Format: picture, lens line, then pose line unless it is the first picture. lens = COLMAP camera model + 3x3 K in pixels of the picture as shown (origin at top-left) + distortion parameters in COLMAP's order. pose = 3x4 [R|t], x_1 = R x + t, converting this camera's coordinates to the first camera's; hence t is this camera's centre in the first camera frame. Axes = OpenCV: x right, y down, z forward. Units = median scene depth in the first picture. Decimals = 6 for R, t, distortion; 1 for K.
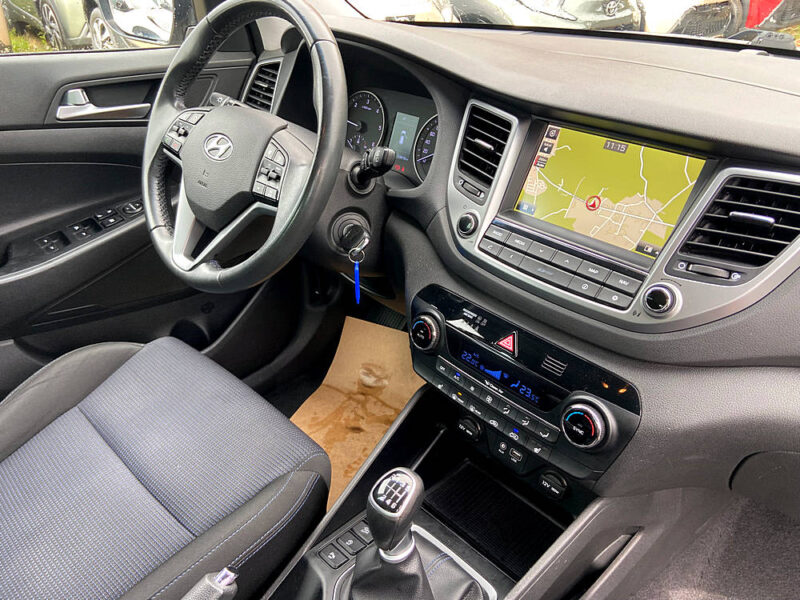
lens RADIAL K [[606.2, 0, 400.0], [0, 606.2, 300.0], [0, 0, 1]] dist [0.112534, -0.141783]
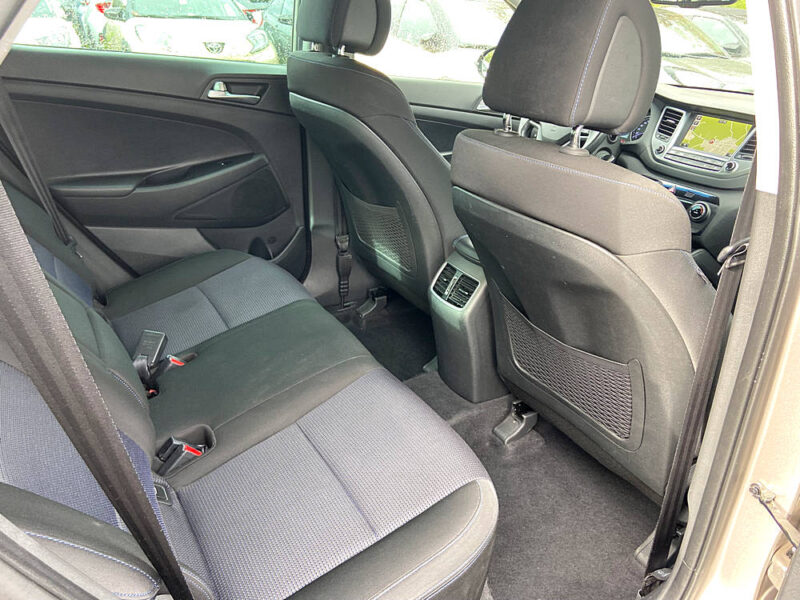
lens RADIAL K [[604.4, 0, 399.0], [0, 604.4, 296.8], [0, 0, 1]] dist [0.108099, -0.144353]
pose [[0.969503, 0.139037, -0.201822, -0.344541], [-0.159568, 0.983147, -0.089225, 0.885397], [0.186015, 0.118708, 0.975350, -1.654879]]
